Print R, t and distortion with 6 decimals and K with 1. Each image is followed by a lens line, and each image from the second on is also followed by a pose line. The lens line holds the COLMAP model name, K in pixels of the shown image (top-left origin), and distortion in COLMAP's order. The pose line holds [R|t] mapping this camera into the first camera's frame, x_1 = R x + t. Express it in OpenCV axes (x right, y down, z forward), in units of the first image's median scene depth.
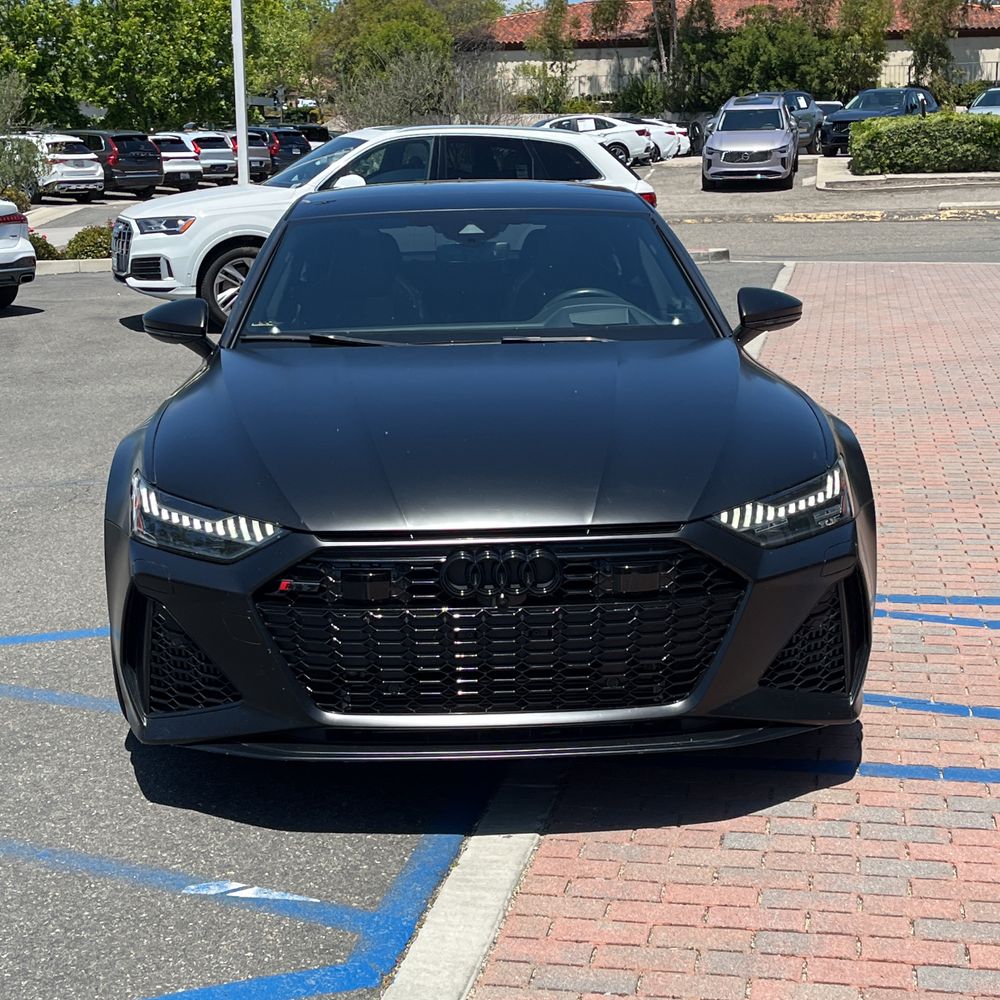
lens RADIAL K [[1690.7, 0, 493.3], [0, 1690.7, 498.7], [0, 0, 1]] dist [0.153717, -0.535174]
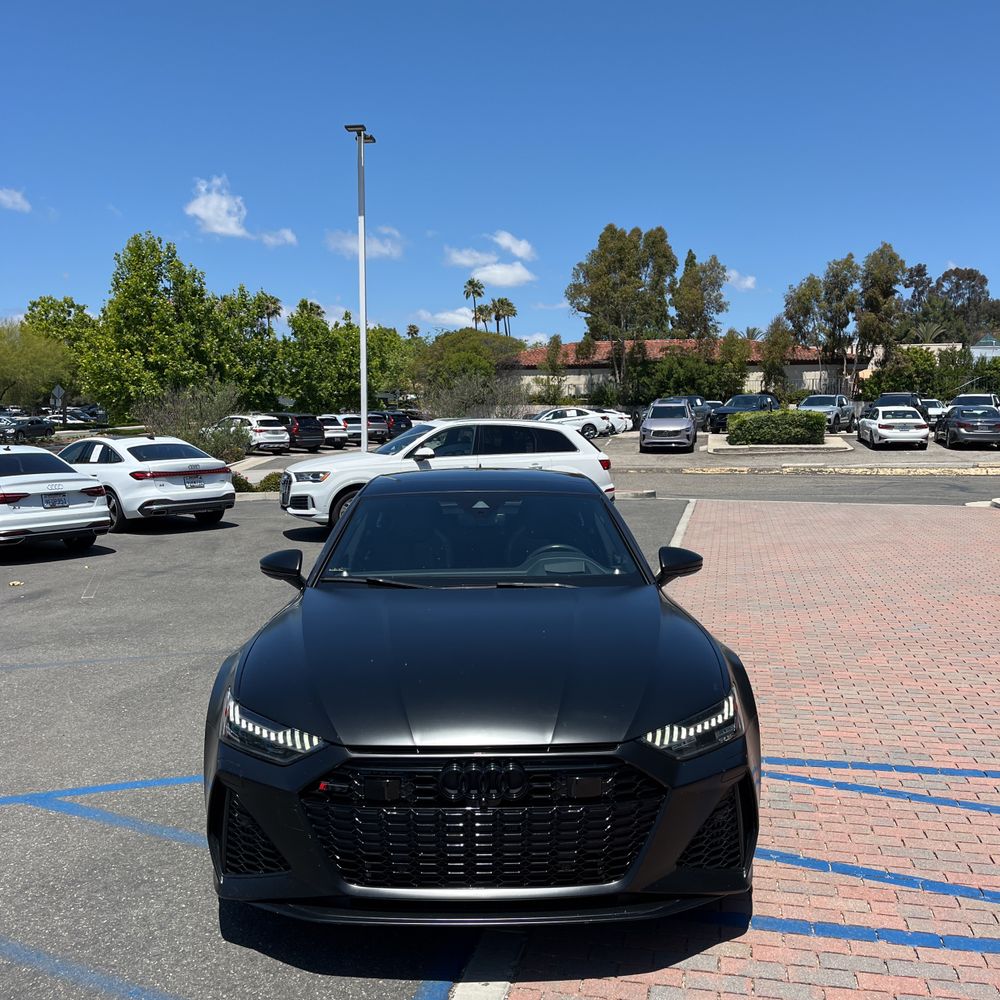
lens RADIAL K [[1000.9, 0, 495.1], [0, 1000.9, 501.5], [0, 0, 1]] dist [0.077548, -0.112603]
pose [[0.999649, 0.013188, -0.022976, 0.020209], [-0.015950, 0.992091, -0.124507, -0.052362], [0.021152, 0.124829, 0.991953, 0.123045]]
